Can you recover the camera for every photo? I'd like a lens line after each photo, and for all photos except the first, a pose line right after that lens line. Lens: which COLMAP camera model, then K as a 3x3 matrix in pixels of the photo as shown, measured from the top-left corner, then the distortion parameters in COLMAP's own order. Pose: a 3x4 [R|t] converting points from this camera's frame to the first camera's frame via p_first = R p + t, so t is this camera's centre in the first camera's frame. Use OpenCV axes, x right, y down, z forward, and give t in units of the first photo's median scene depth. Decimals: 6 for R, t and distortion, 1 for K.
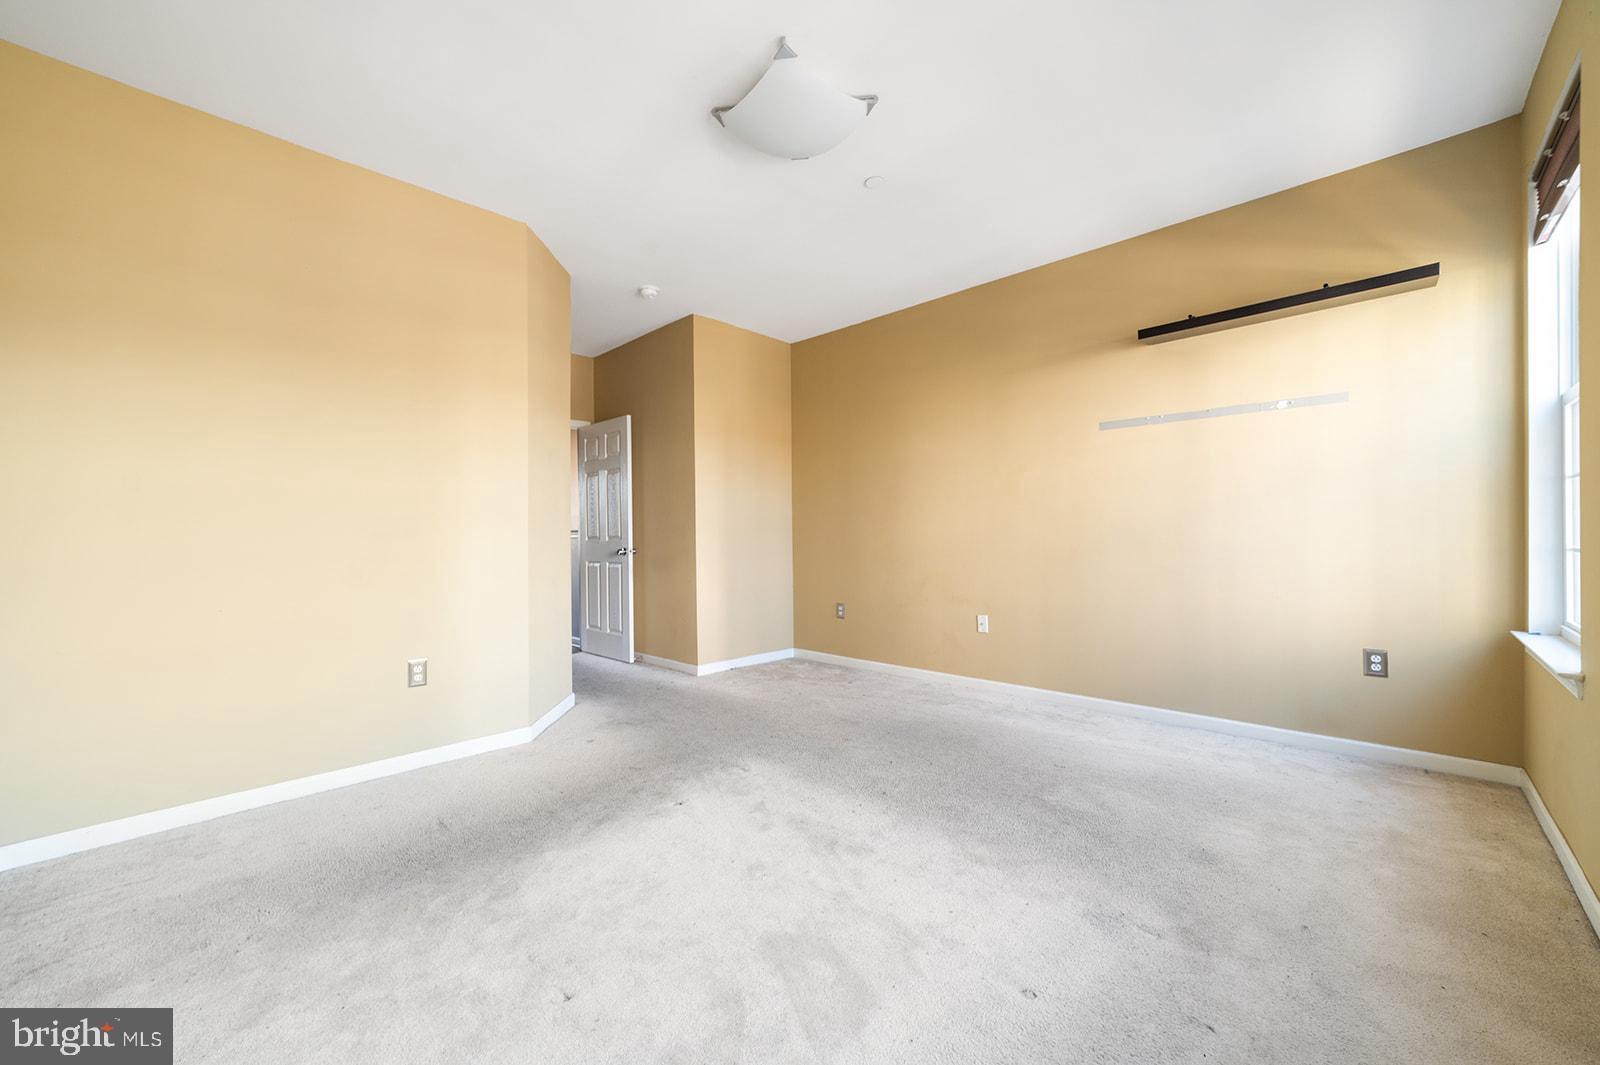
lens RADIAL K [[616.7, 0, 803.6], [0, 616.7, 538.8], [0, 0, 1]] dist [-0.022413, 0.007912]
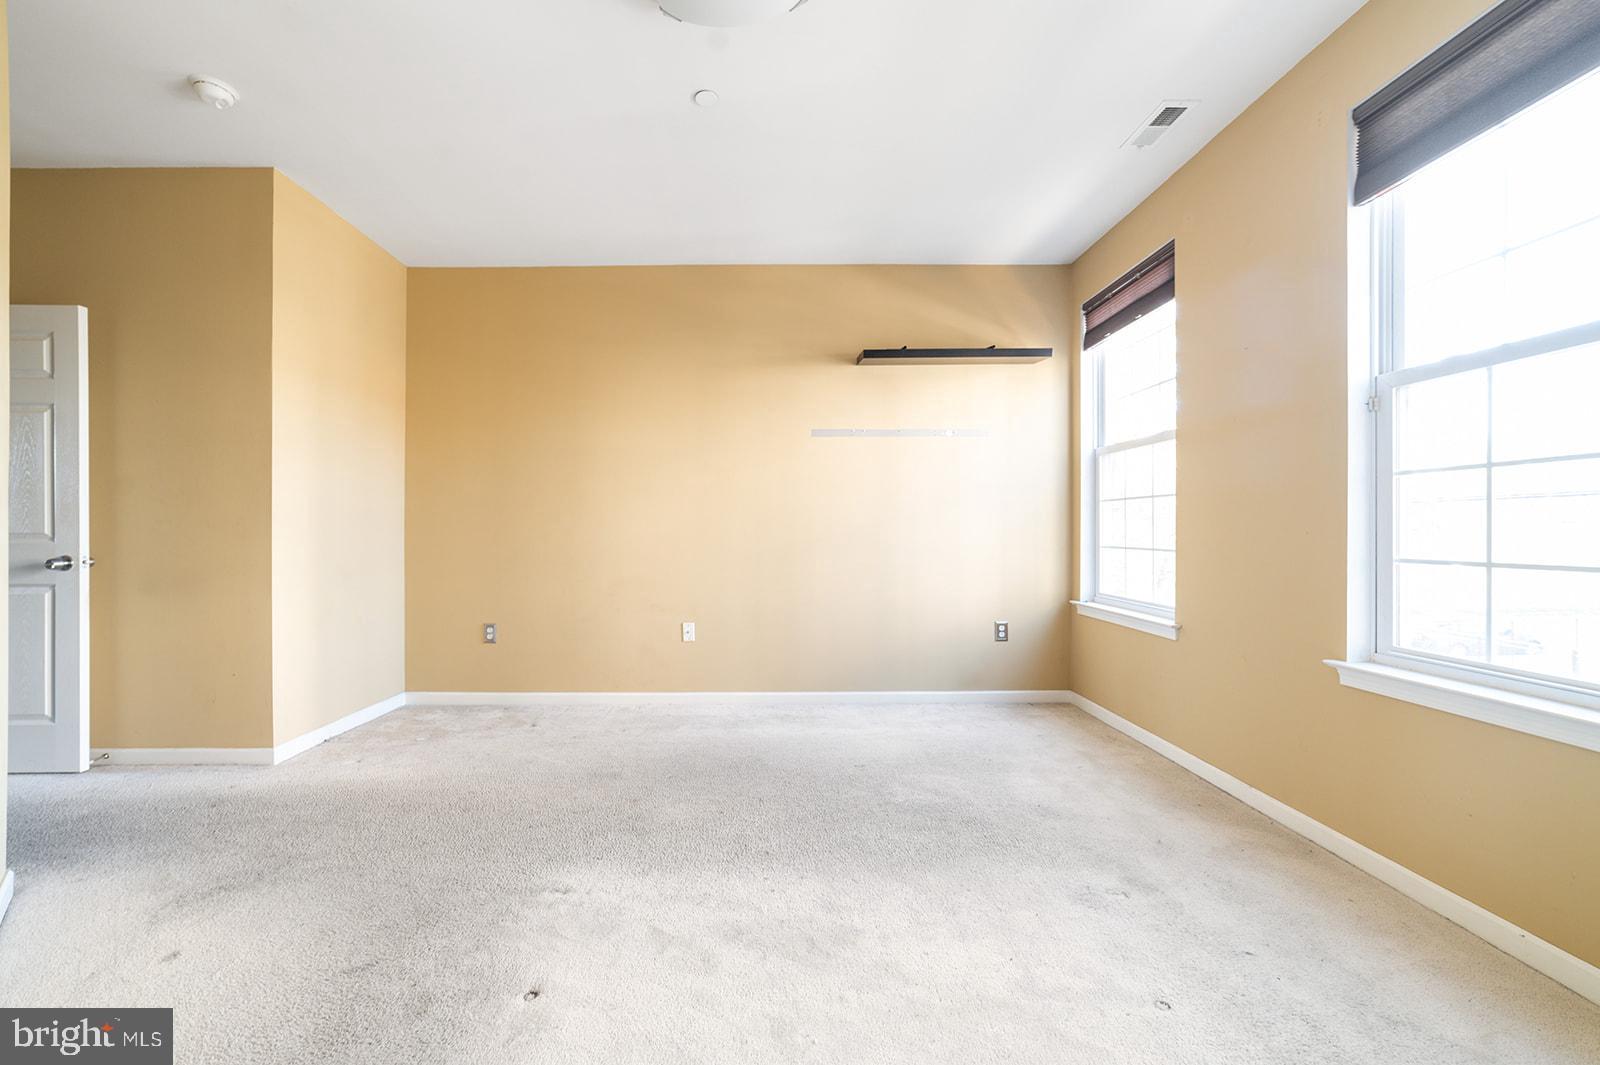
lens RADIAL K [[616.7, 0, 785.7], [0, 616.7, 536.7], [0, 0, 1]] dist [-0.022413, 0.007912]
pose [[0.719744, 0.004681, 0.694224, -0.267215], [-0.001405, 0.999985, -0.005286, 0.000415], [-0.694238, 0.002829, 0.719740, 0.255964]]
